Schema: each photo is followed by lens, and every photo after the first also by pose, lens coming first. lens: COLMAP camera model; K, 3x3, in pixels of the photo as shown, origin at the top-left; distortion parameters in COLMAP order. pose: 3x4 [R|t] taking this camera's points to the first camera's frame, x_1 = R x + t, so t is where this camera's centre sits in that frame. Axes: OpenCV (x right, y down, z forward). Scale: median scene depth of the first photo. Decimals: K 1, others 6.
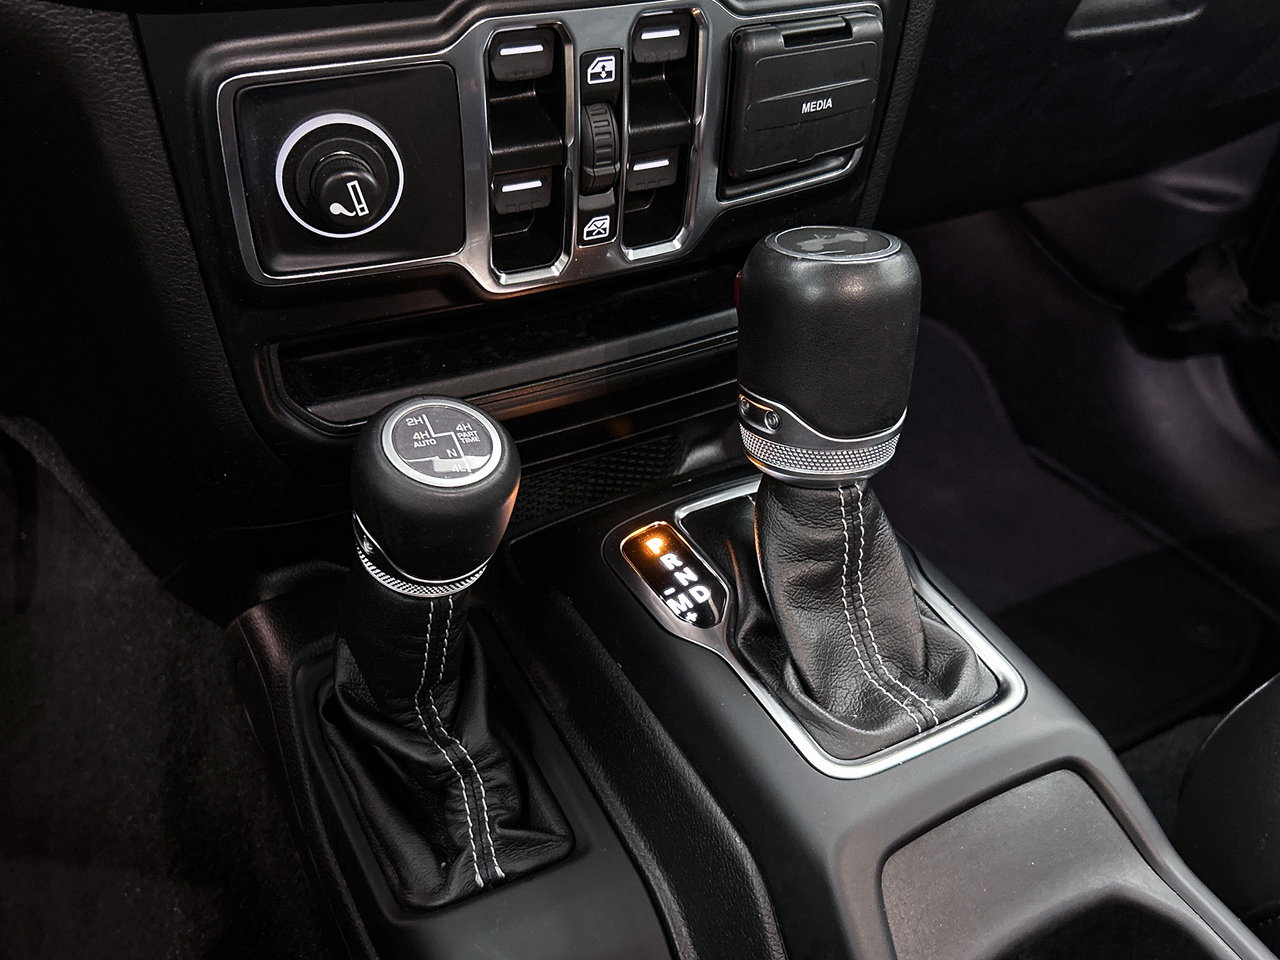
lens RADIAL K [[1172.2, 0, 640.0], [0, 1172.2, 480.0], [0, 0, 1]] dist [0.009828, 0.005968]
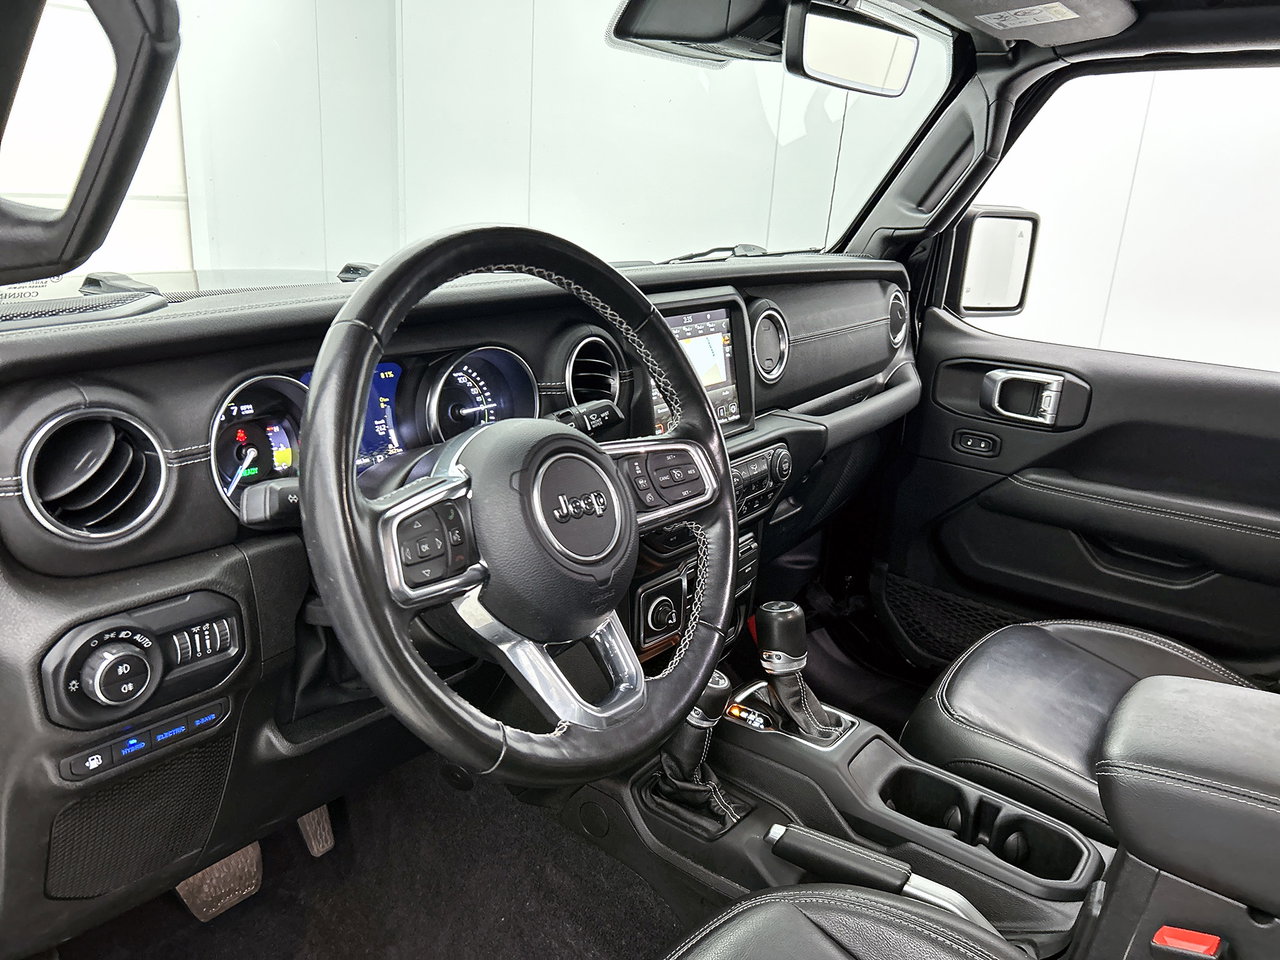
lens RADIAL K [[972.3, 0, 640.0], [0, 972.3, 480.0], [0, 0, 1]] dist [-0.001894, -0.001131]
pose [[0.912757, -0.135672, 0.385316, -1.251641], [0.255968, 0.925054, -0.280634, 0.160548], [-0.318364, 0.354779, 0.879077, -1.549148]]
